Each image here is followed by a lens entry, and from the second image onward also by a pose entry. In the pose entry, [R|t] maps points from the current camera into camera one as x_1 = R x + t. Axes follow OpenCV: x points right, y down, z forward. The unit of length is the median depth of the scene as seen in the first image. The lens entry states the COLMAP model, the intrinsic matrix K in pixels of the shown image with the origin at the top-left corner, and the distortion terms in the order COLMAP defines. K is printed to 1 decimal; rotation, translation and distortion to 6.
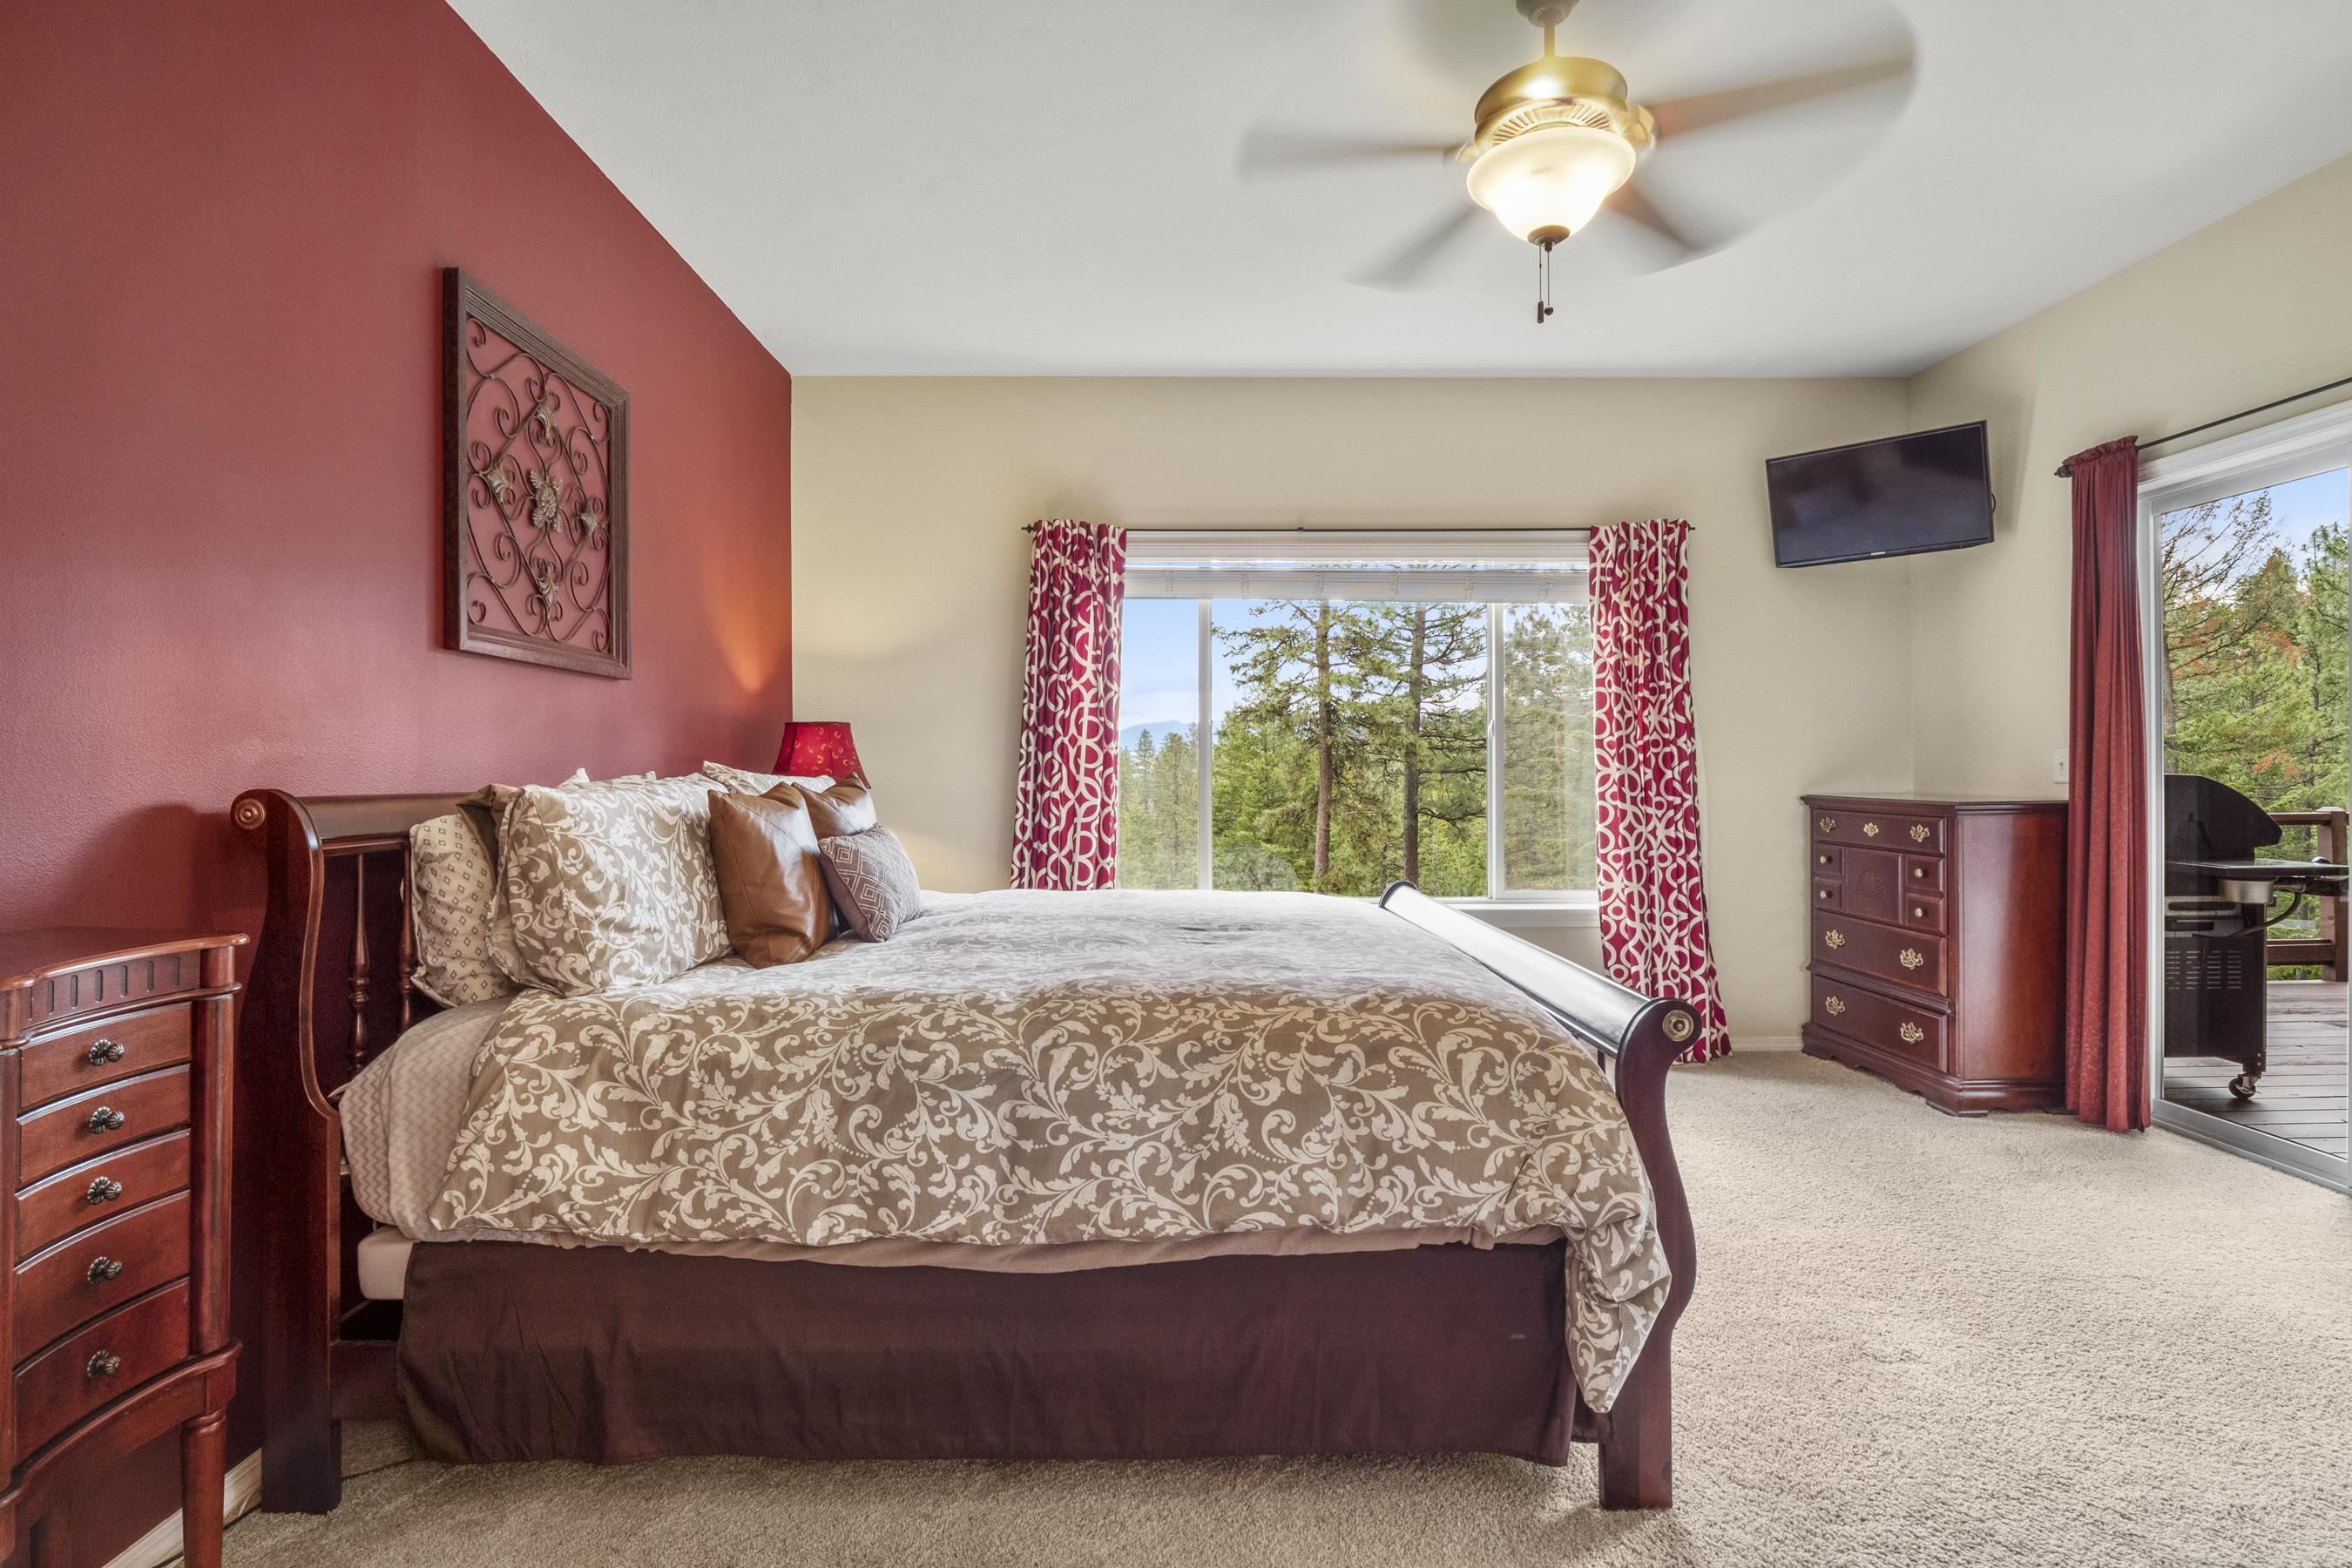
lens RADIAL K [[1145.1, 0, 1163.6], [0, 1145.1, 780.7], [0, 0, 1]] dist [-0.004772, -0.000068]
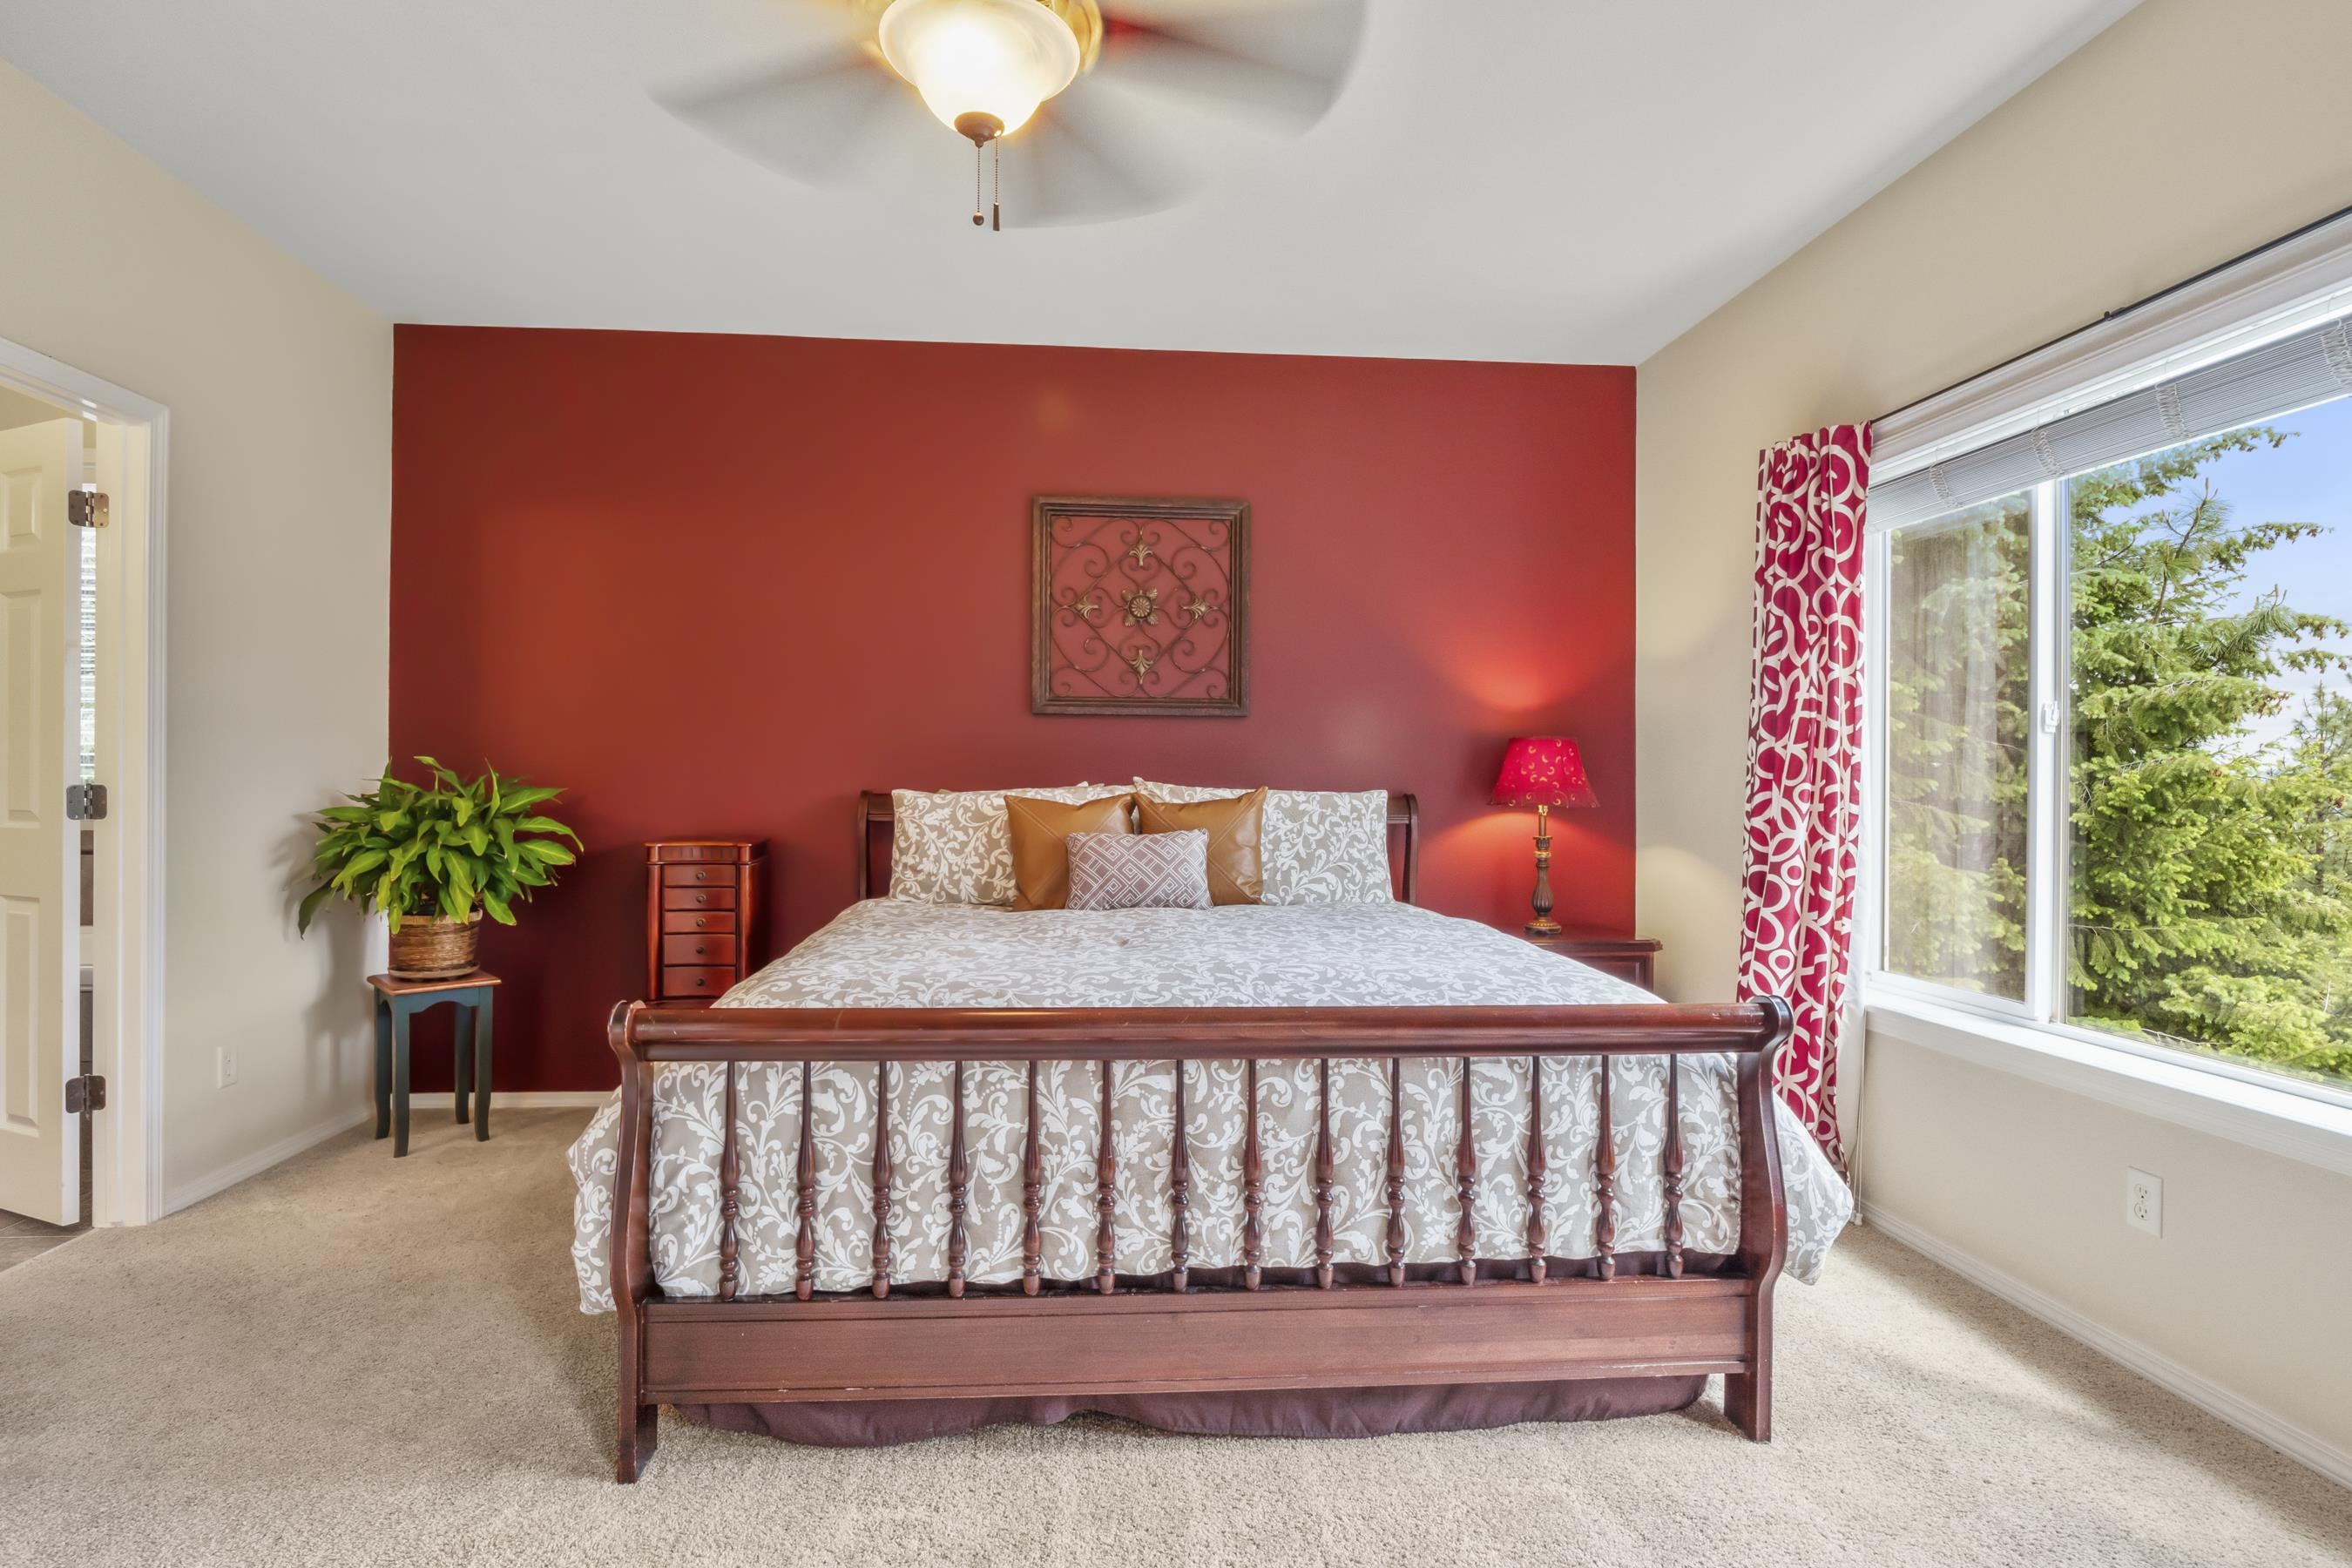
lens RADIAL K [[1145.1, 0, 1163.6], [0, 1145.1, 780.7], [0, 0, 1]] dist [-0.004772, -0.000068]
pose [[0.072708, 0.001941, -0.997351, 1.057147], [-0.013894, 0.999903, 0.000933, -0.014008], [0.997256, 0.013790, 0.072728, 0.983777]]
